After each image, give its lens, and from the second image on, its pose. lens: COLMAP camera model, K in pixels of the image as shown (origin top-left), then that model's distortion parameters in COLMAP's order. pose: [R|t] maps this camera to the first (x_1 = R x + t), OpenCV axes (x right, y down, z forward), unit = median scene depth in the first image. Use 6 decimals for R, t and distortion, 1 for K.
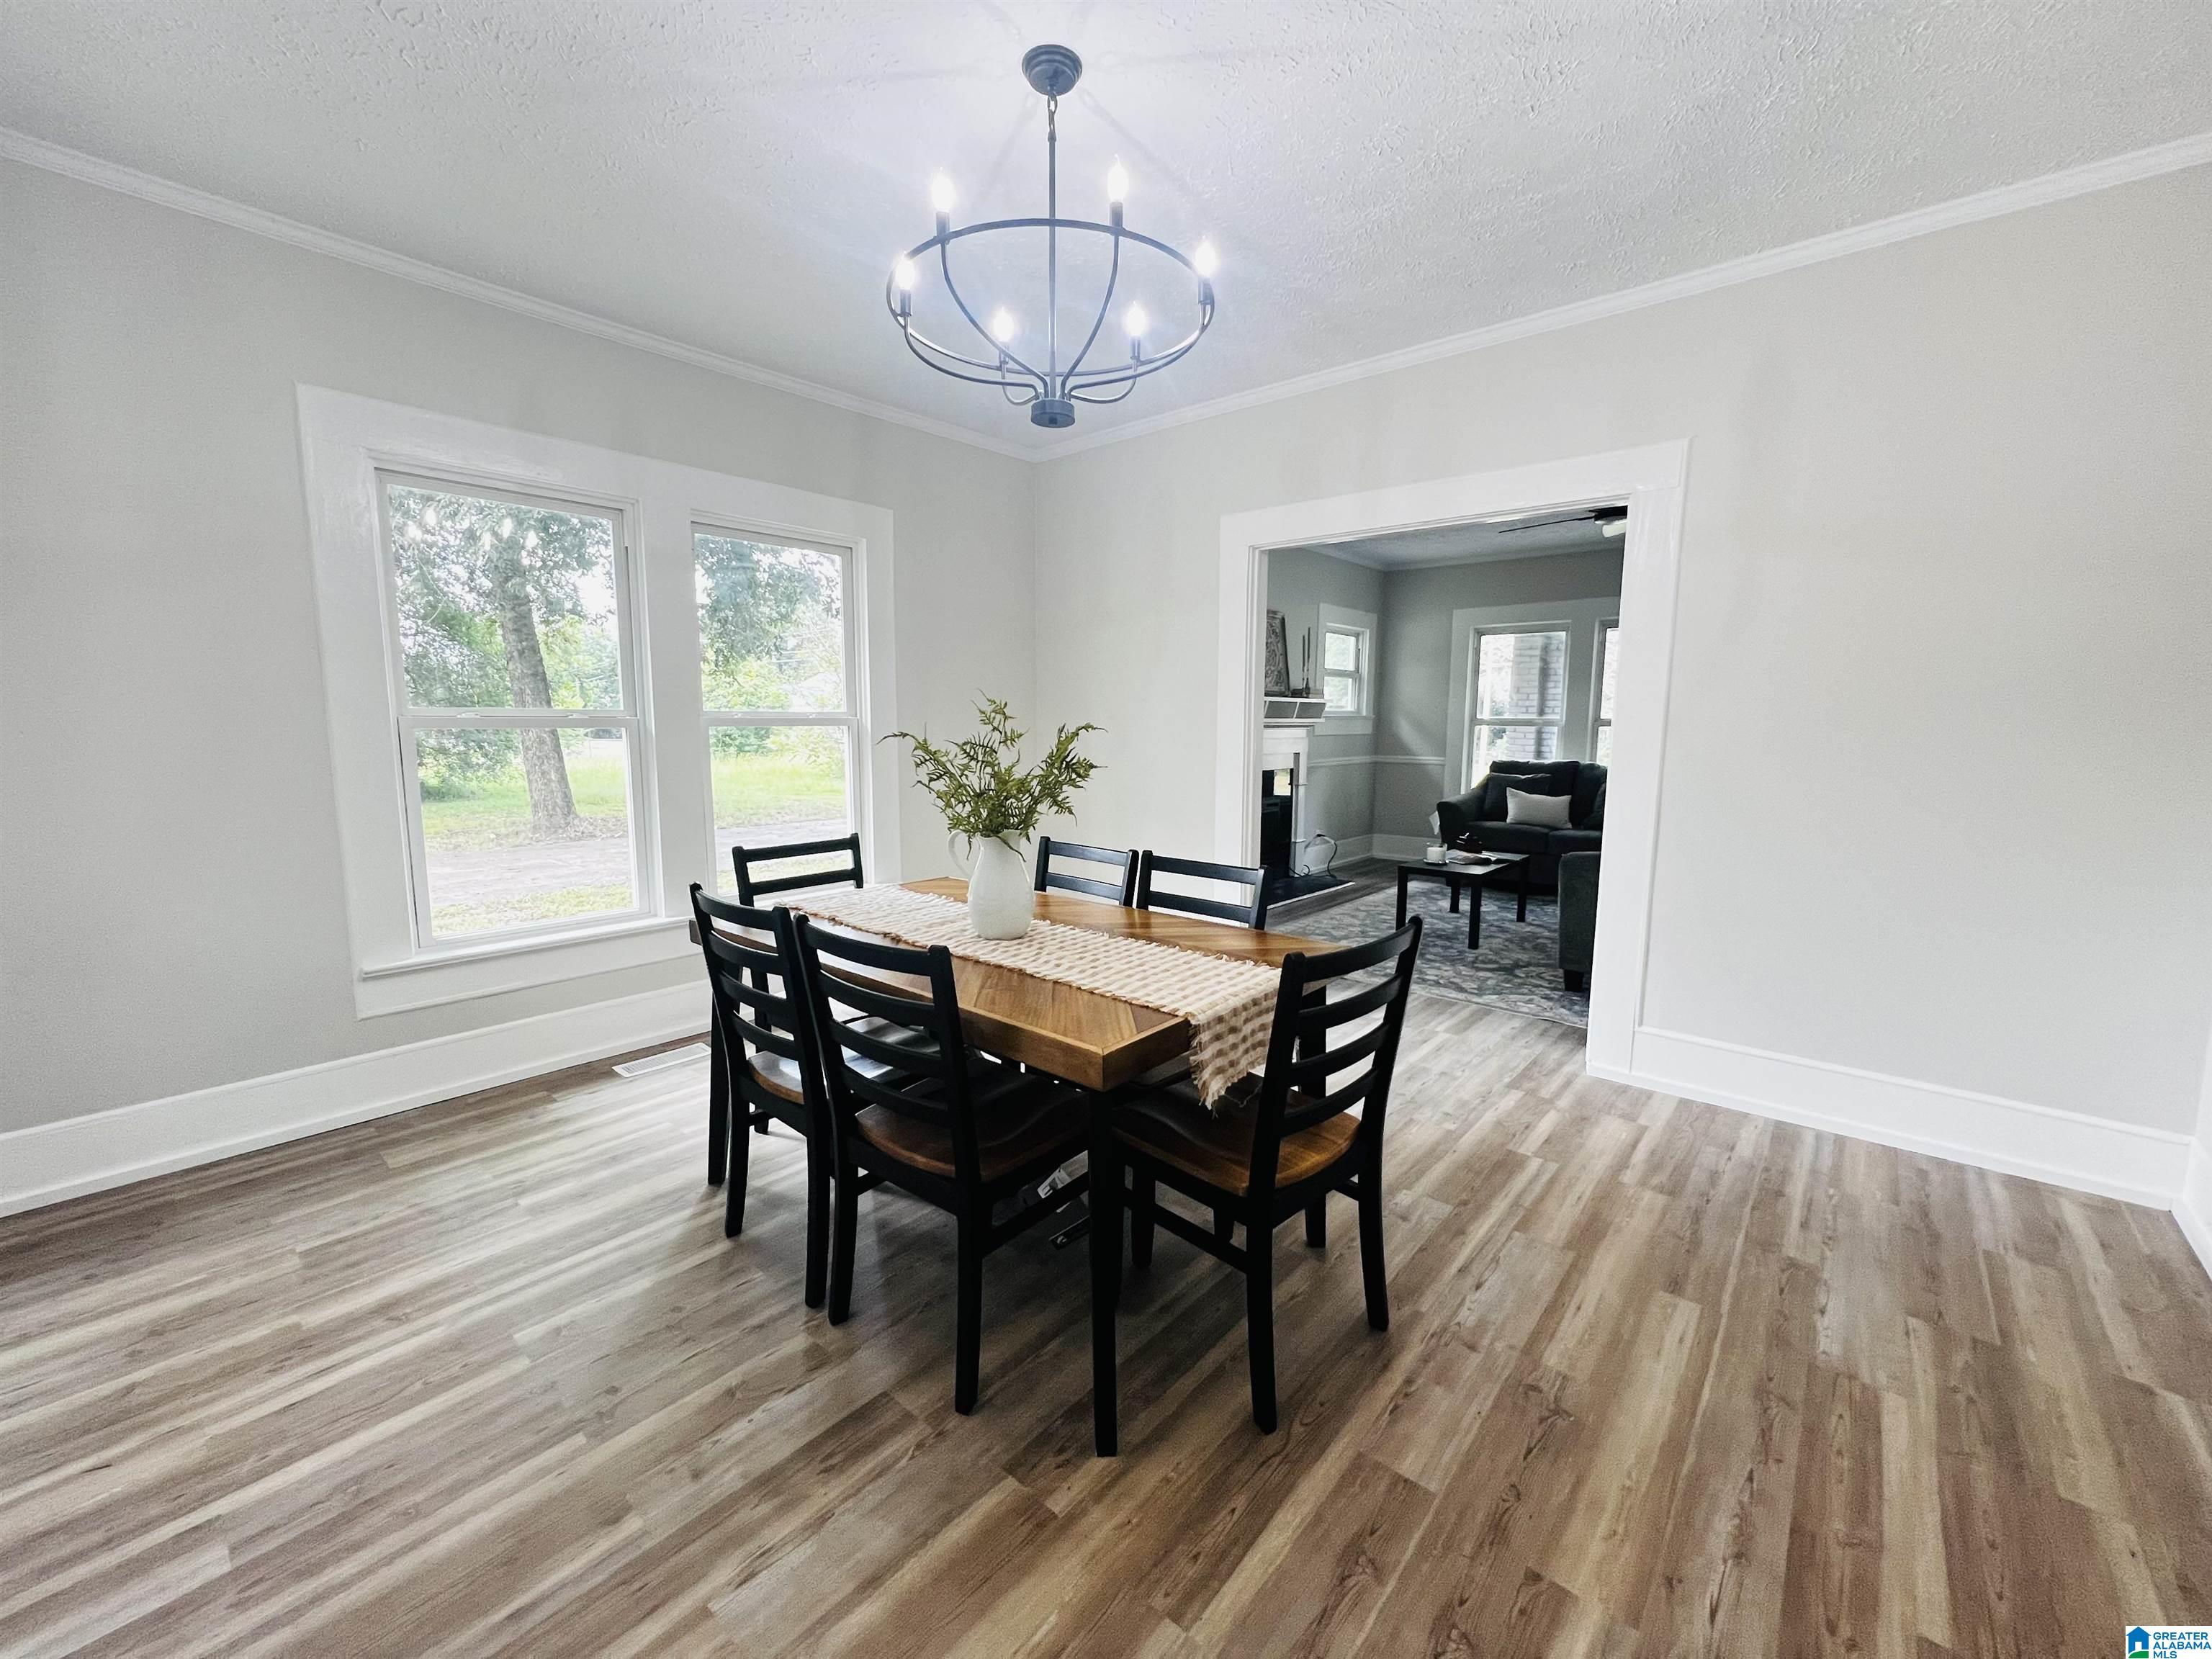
lens RADIAL K [[889.8, 0, 1096.7], [0, 889.8, 837.6], [0, 0, 1]] dist [-0.001414, -0.000075]
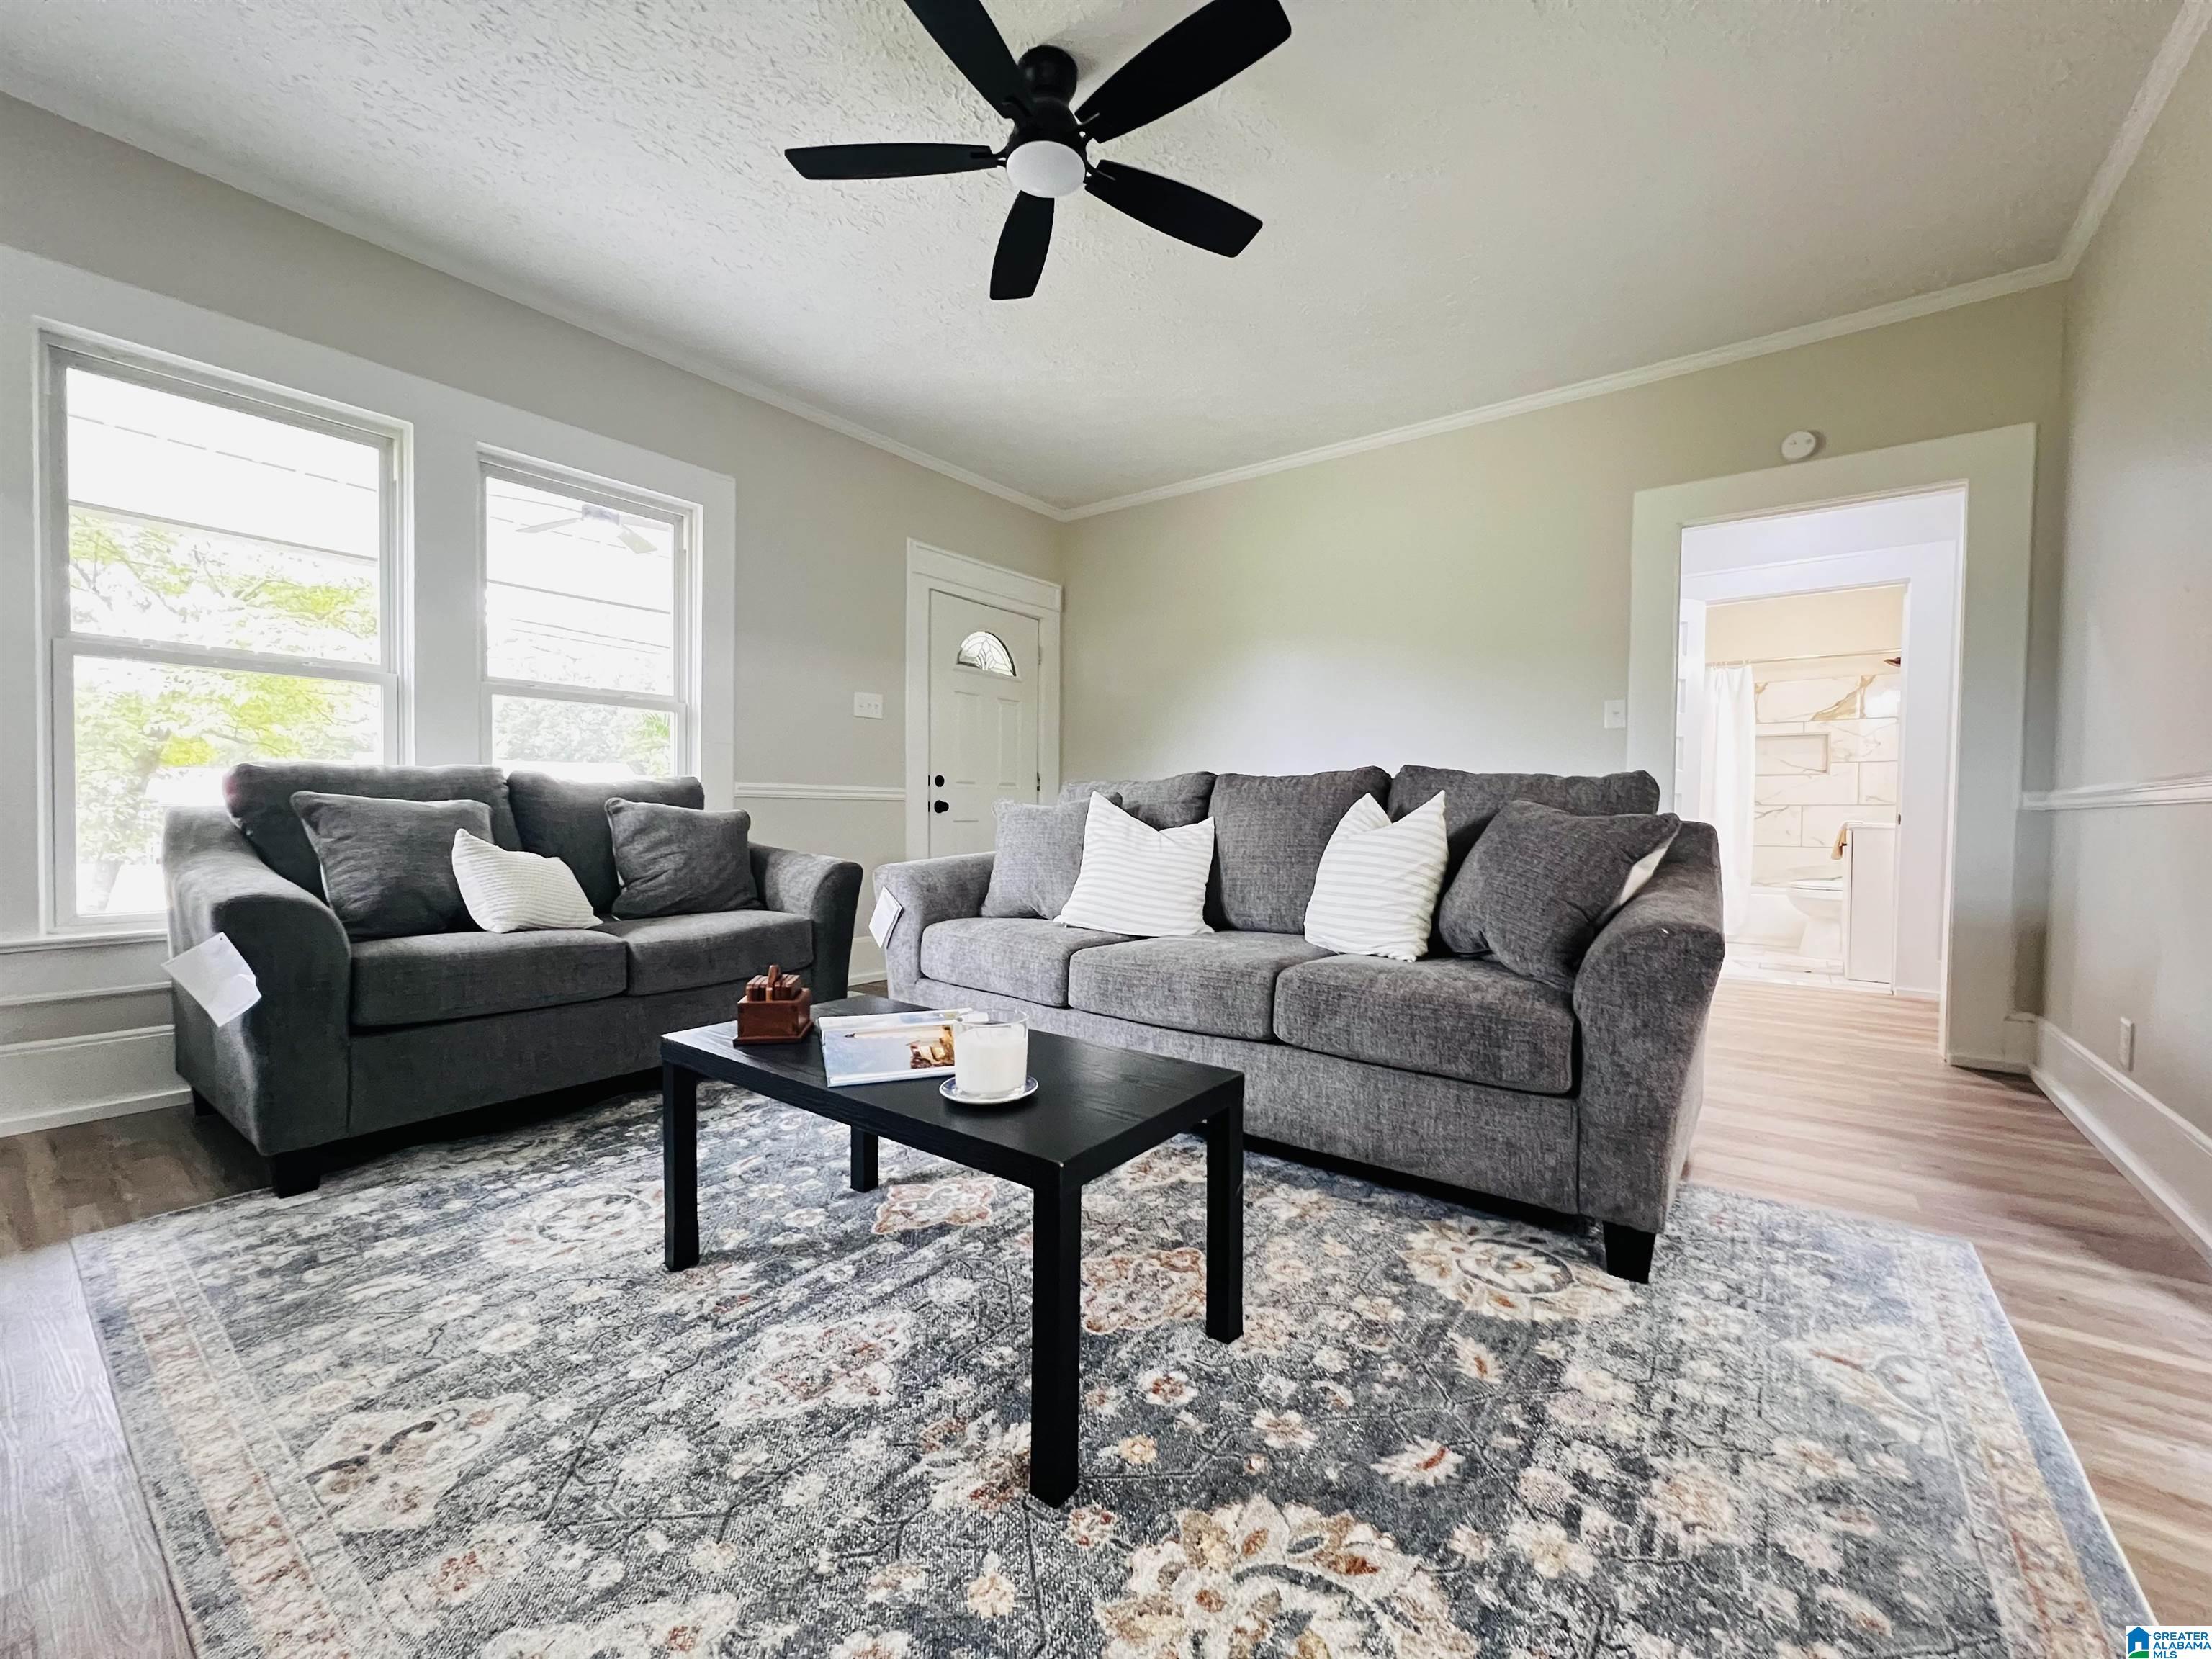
lens RADIAL K [[889.8, 0, 1097.8], [0, 889.8, 825.3], [0, 0, 1]] dist [-0.001414, -0.000075]
pose [[-0.064607, -0.022824, 0.997650, 0.167056], [0.120383, 0.992259, 0.030497, -0.057456], [-0.990623, 0.122071, -0.061359, 1.193257]]
